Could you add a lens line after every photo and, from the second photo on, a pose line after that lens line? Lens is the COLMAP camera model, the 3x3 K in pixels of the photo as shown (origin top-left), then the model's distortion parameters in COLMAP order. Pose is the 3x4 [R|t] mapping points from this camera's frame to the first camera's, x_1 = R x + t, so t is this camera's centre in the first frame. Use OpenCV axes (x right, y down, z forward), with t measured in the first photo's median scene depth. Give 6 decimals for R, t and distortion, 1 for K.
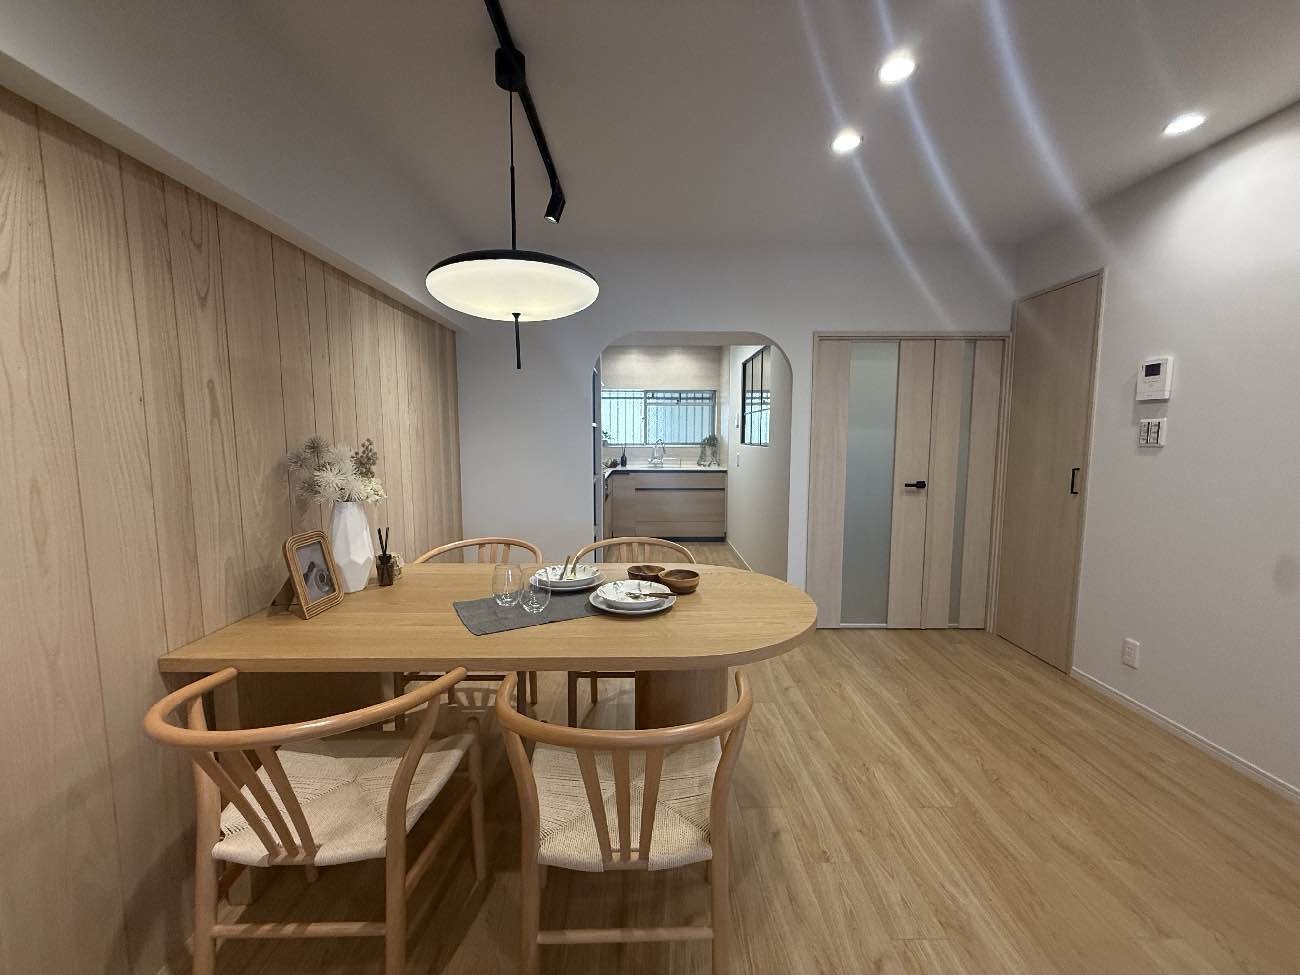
lens RADIAL K [[520.0, 0, 649.2], [0, 520.0, 487.3], [0, 0, 1]] dist [-0.000288, 0.000819]
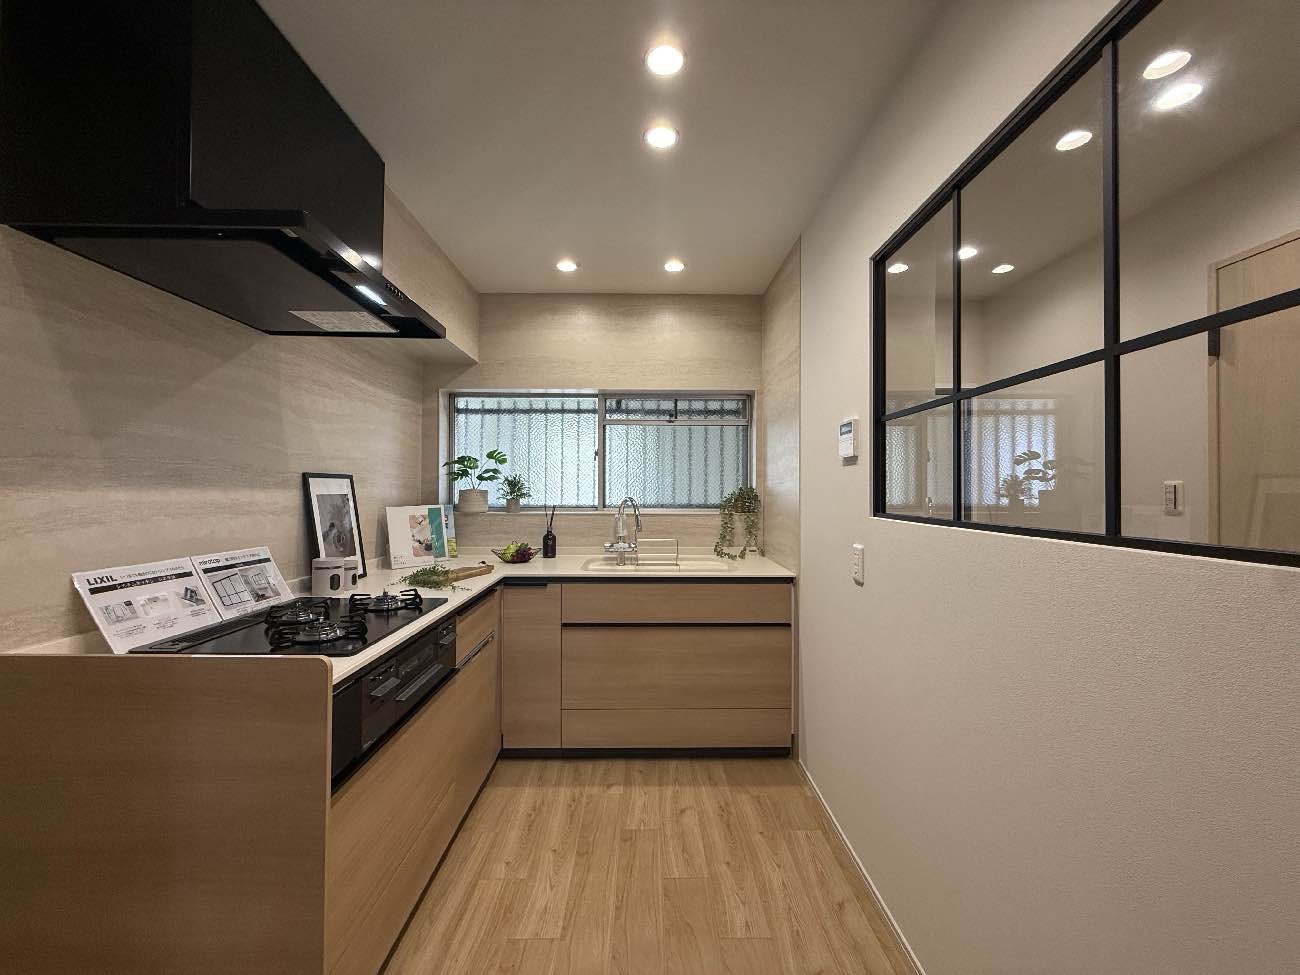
lens RADIAL K [[520.0, 0, 648.5], [0, 520.0, 487.1], [0, 0, 1]] dist [-0.000288, 0.000819]
pose [[0.999997, 0.001966, 0.001678, 0.044614], [-0.001781, 0.994614, -0.103629, -0.068991], [-0.001873, 0.103625, 0.994615, 0.704526]]
